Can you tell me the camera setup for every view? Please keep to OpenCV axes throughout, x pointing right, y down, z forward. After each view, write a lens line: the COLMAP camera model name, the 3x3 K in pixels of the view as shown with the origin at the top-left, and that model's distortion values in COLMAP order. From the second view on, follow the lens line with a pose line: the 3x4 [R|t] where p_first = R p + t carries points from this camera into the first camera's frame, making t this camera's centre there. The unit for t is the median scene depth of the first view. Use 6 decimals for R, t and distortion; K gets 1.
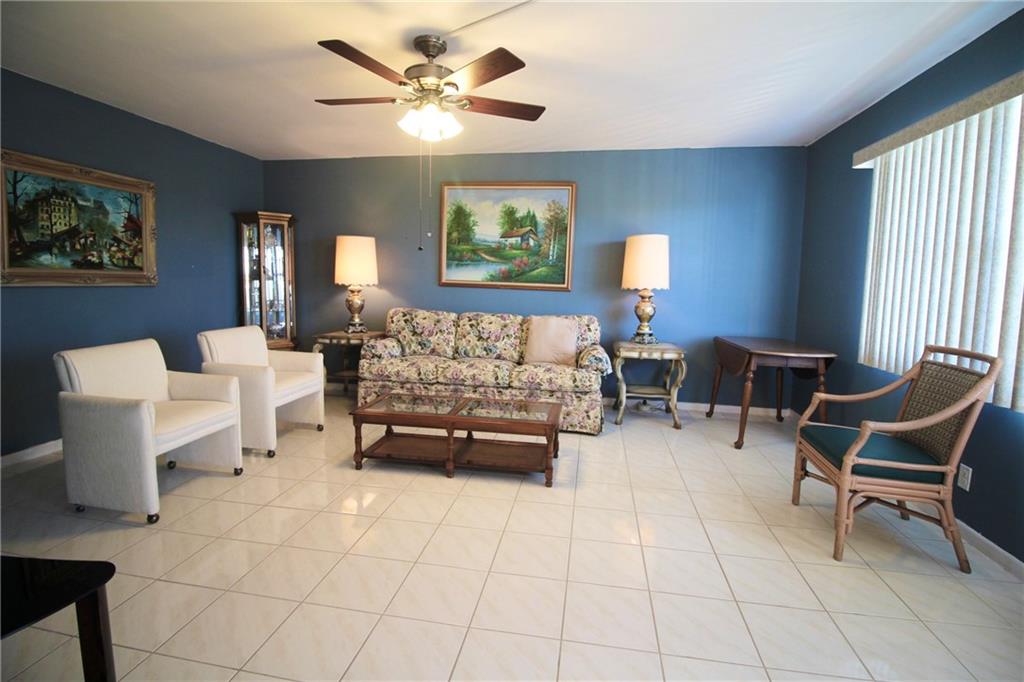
lens RADIAL K [[472.2, 0, 514.2], [0, 472.2, 329.2], [0, 0, 1]] dist [-0.000249, -0.012765]
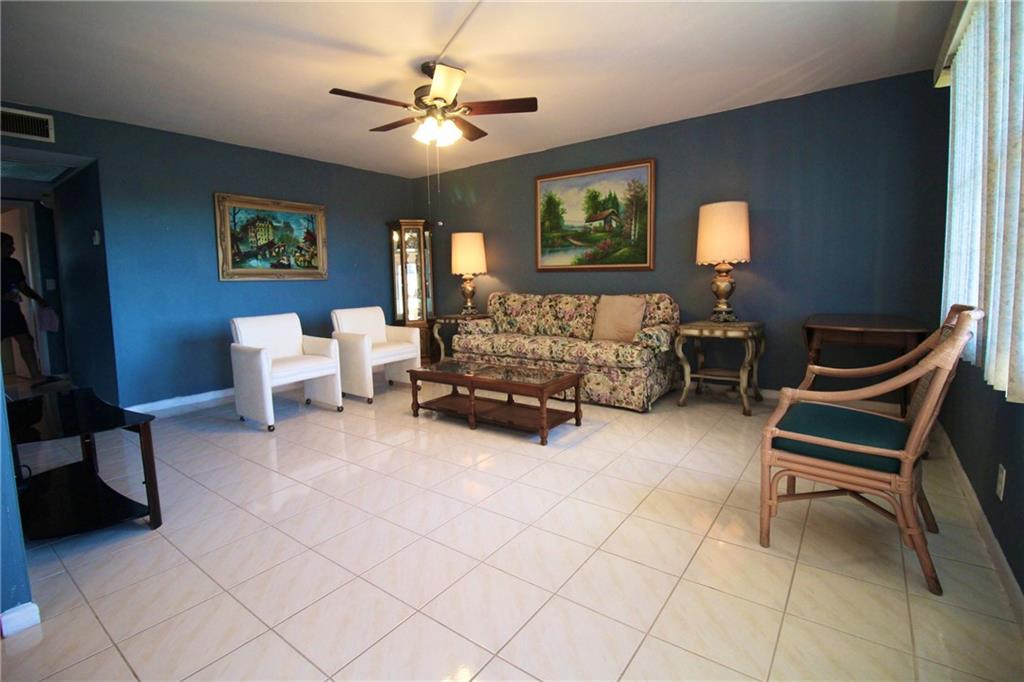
lens RADIAL K [[474.7, 0, 511.9], [0, 474.7, 323.5], [0, 0, 1]] dist [0.001645, -0.013068]
pose [[0.891559, 0.000533, -0.452904, 0.347699], [-0.003880, 0.999972, -0.006460, 0.042367], [0.452888, 0.007517, 0.891536, -0.005275]]
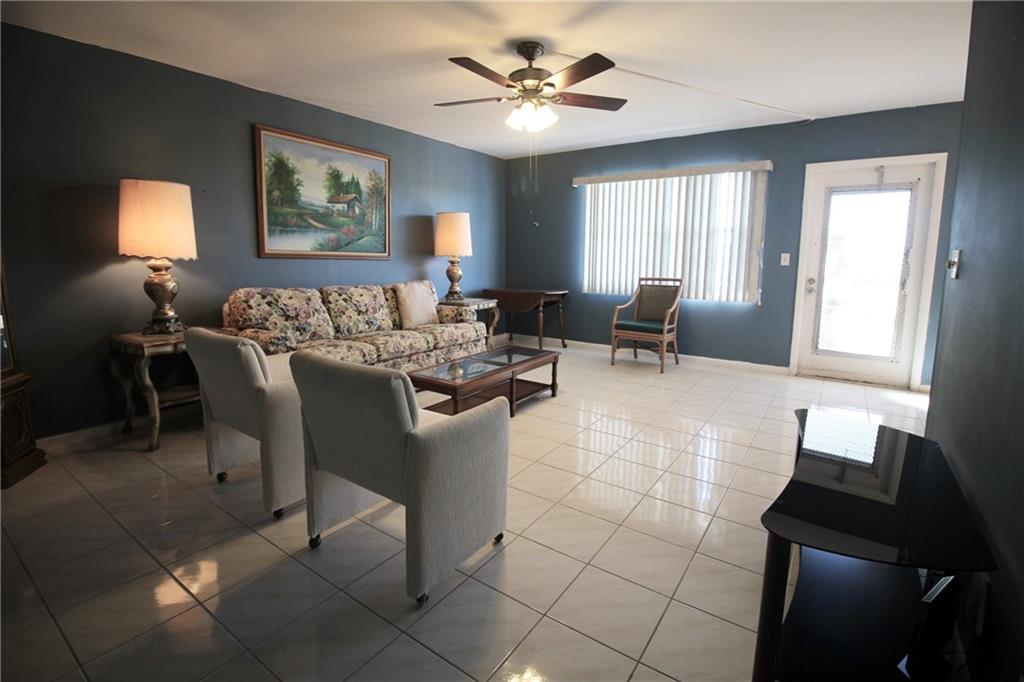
lens RADIAL K [[474.7, 0, 511.9], [0, 474.7, 323.5], [0, 0, 1]] dist [0.001645, -0.013068]
pose [[0.426102, -0.145808, 0.892848, -0.843019], [0.094313, 0.988708, 0.116452, -0.042654], [-0.899745, 0.034587, 0.435043, 0.339378]]
